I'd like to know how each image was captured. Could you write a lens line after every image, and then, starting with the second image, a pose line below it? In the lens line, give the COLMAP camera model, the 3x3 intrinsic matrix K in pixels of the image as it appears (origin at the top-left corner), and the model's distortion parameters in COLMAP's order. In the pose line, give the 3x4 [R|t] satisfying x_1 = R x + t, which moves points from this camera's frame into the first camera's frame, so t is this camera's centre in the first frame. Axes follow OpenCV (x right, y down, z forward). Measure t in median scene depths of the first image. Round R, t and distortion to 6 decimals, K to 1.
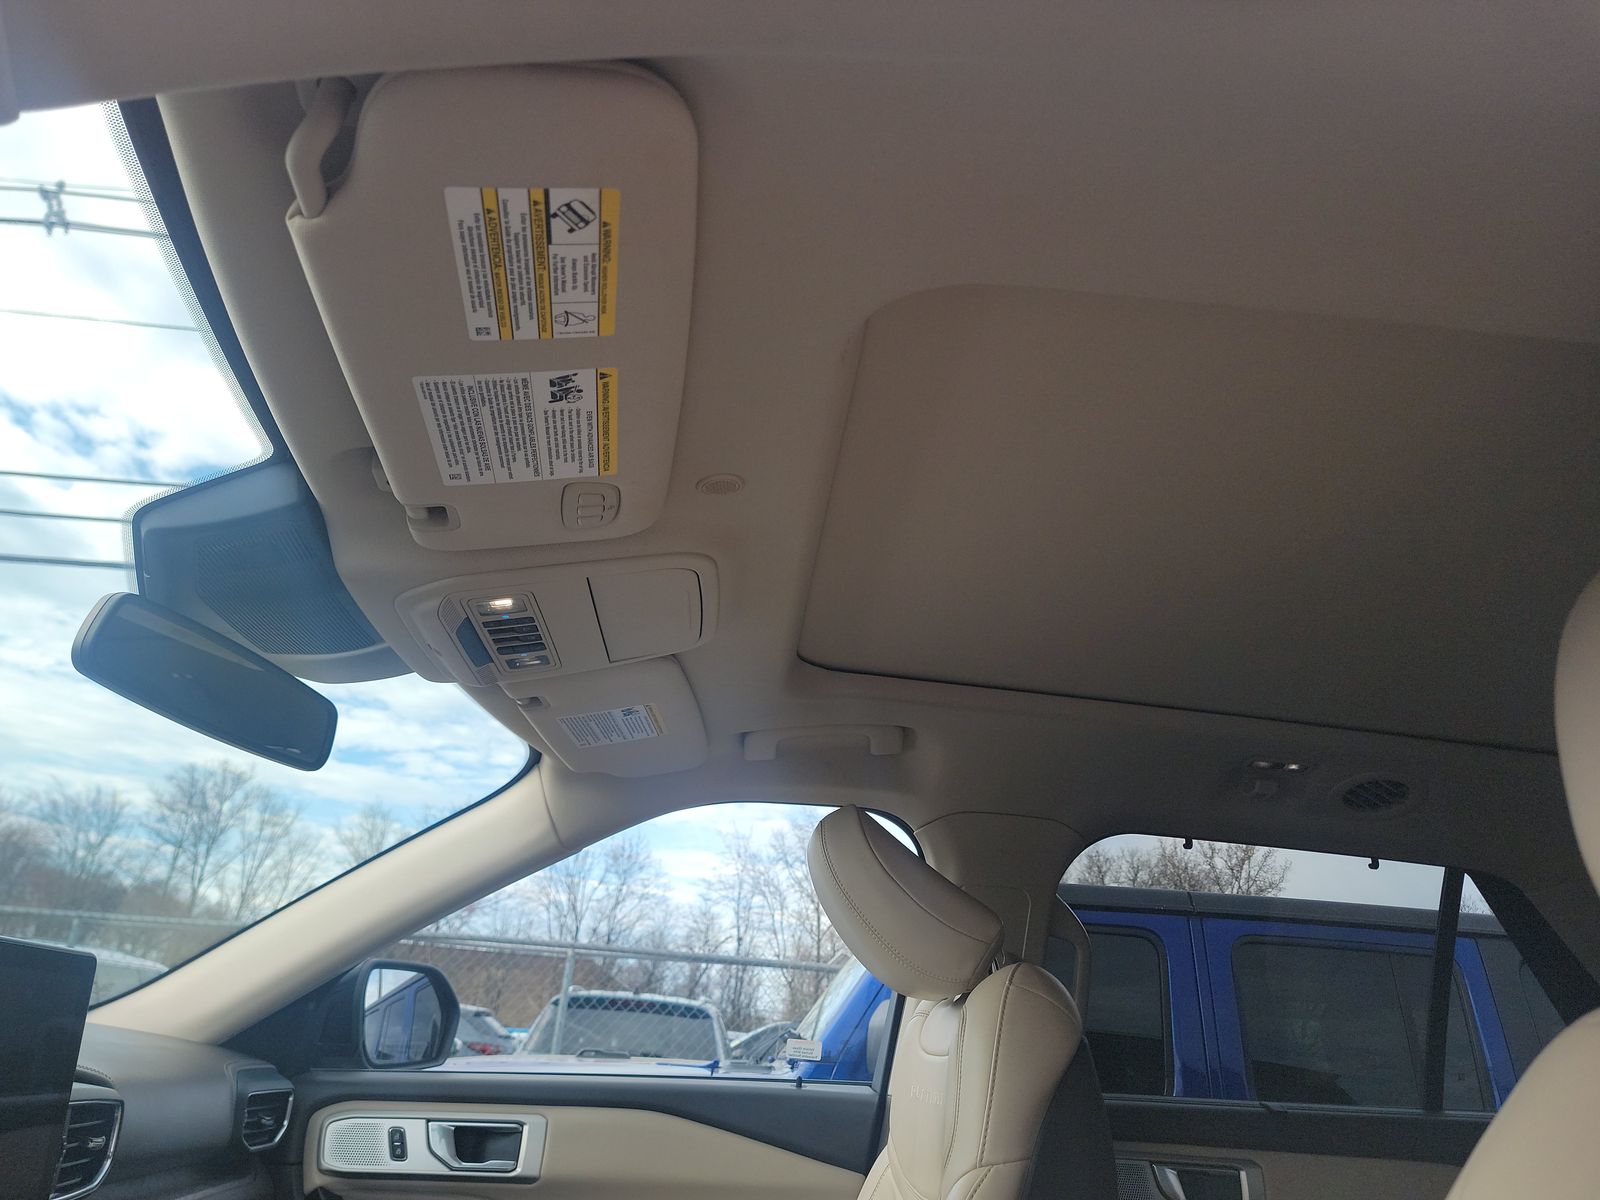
lens RADIAL K [[1204.8, 0, 800.0], [0, 1204.8, 600.0], [0, 0, 1]] dist [0.038168, -0.003658]
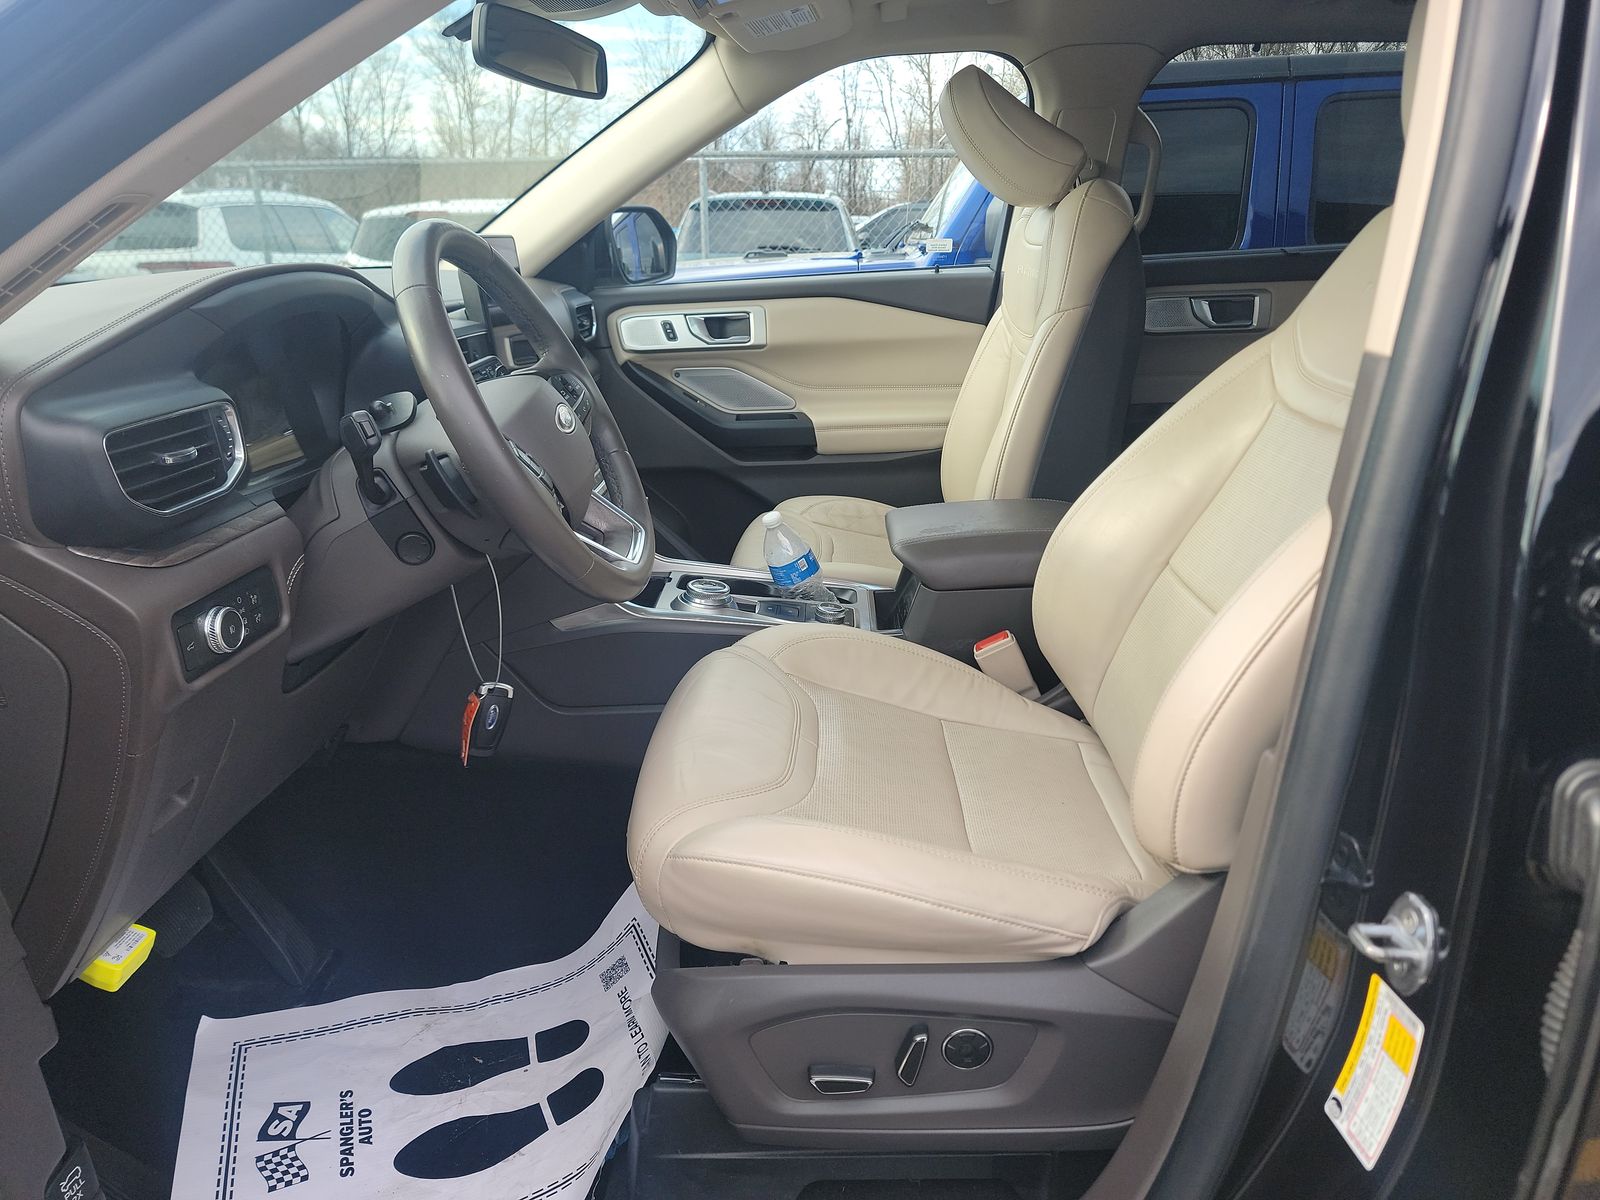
lens RADIAL K [[1205.0, 0, 800.0], [0, 1205.0, 600.0], [0, 0, 1]] dist [0.000433, -0.005680]
pose [[0.992133, -0.054160, -0.112869, -0.018793], [0.111636, 0.790771, 0.601846, -0.131524], [0.056658, -0.609712, 0.790596, -0.288404]]
